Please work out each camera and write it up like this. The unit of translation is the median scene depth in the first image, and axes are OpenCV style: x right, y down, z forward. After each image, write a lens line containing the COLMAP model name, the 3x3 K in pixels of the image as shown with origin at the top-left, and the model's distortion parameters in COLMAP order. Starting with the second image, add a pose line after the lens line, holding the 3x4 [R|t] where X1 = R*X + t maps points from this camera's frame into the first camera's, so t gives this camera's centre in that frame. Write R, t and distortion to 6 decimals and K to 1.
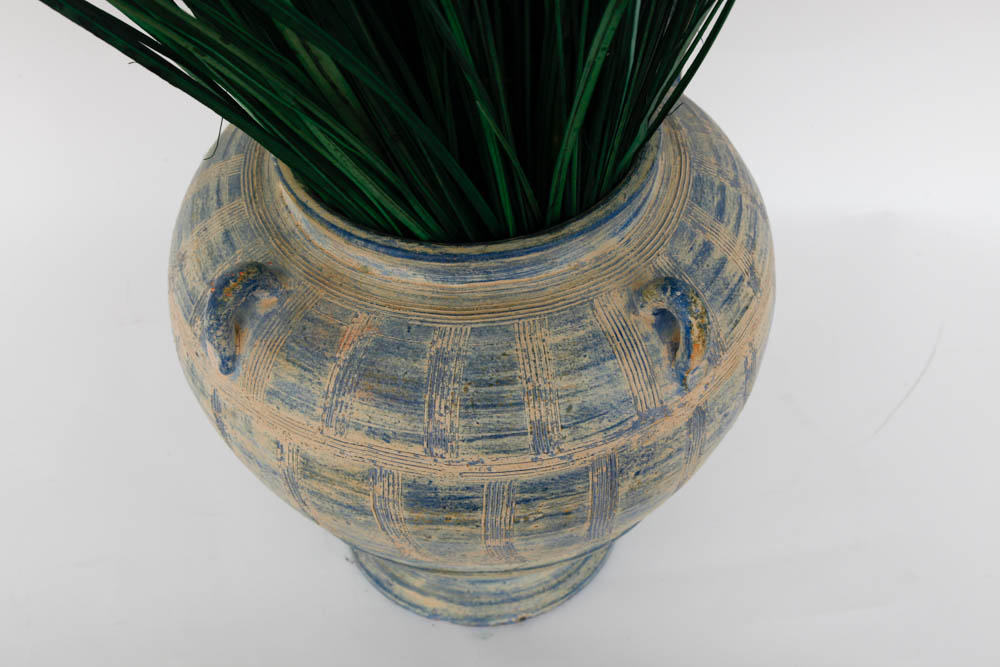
lens RADIAL K [[1459.6, 0, 501.8], [0, 1459.6, 333.5], [0, 0, 1]] dist [0.110231, 0.000000]
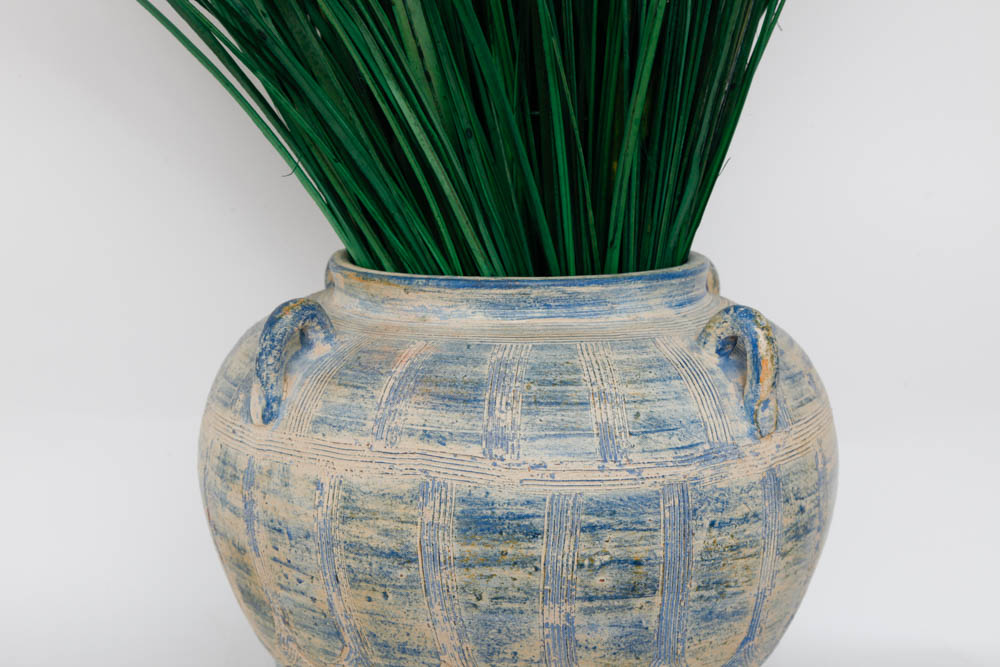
lens RADIAL K [[1639.7, 0, 499.1], [0, 1639.7, 334.4], [0, 0, 1]] dist [0.156902, 0.000000]
pose [[0.999453, 0.024174, 0.022575, -0.067149], [-0.003949, 0.764841, -0.644207, 0.686189], [-0.032839, 0.643766, 0.764518, 0.154894]]
